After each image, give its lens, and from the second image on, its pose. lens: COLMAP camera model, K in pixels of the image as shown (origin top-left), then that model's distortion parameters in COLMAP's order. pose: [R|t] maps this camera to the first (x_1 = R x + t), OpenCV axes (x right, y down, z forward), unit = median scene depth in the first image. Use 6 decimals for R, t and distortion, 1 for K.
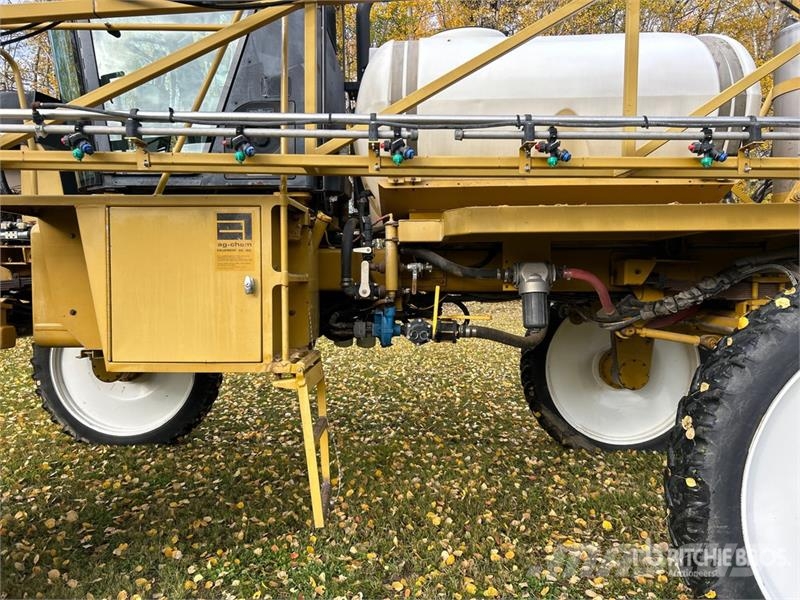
lens RADIAL K [[600.1, 0, 398.2], [0, 600.1, 296.2], [0, 0, 1]] dist [0.058514, -0.057355]
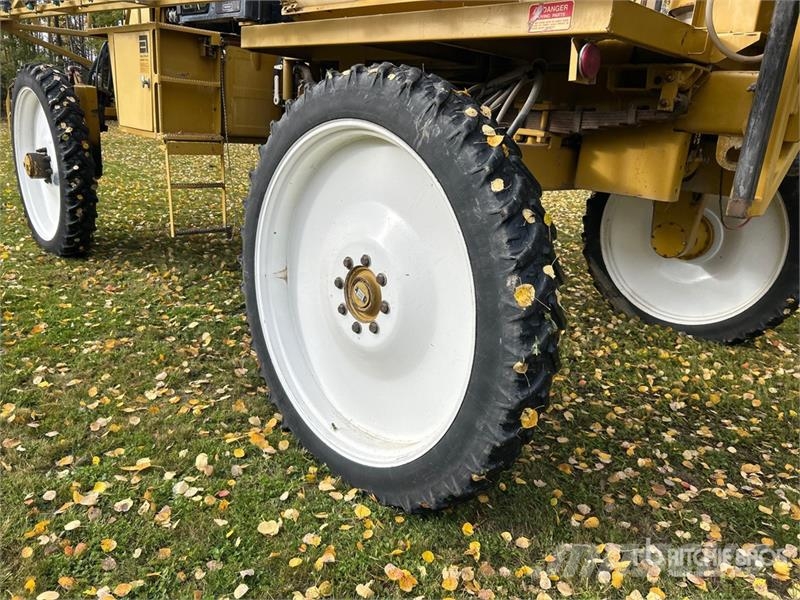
lens RADIAL K [[600.1, 0, 398.2], [0, 600.1, 296.2], [0, 0, 1]] dist [0.058514, -0.057355]
pose [[0.706360, 0.256435, -0.659770, 0.803780], [-0.098439, 0.958602, 0.267192, 0.016789], [0.700975, -0.123786, 0.702361, 0.133607]]
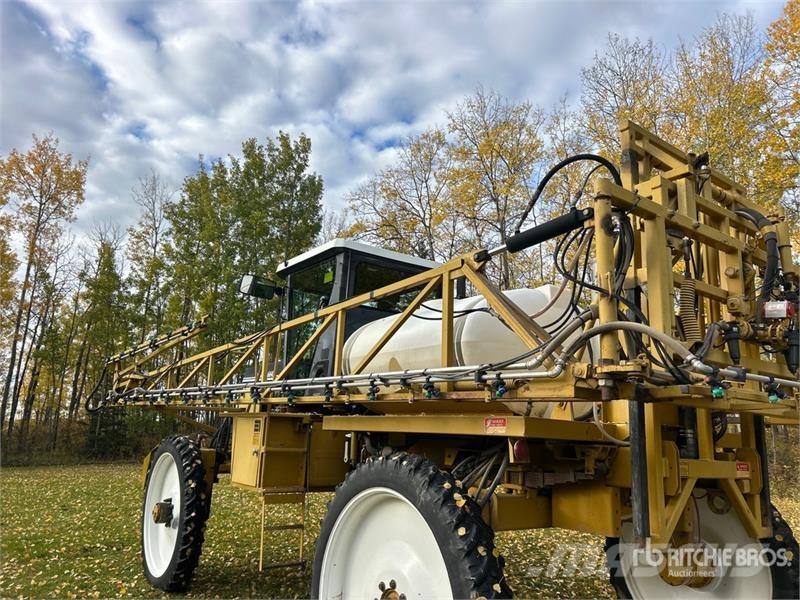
lens RADIAL K [[608.7, 0, 404.6], [0, 608.7, 302.0], [0, 0, 1]] dist [0.022323, -0.007578]
pose [[0.620007, -0.141327, -0.771763, 1.089811], [-0.063062, 0.971485, -0.228562, -0.042218], [0.782058, 0.190379, 0.593415, -0.031852]]
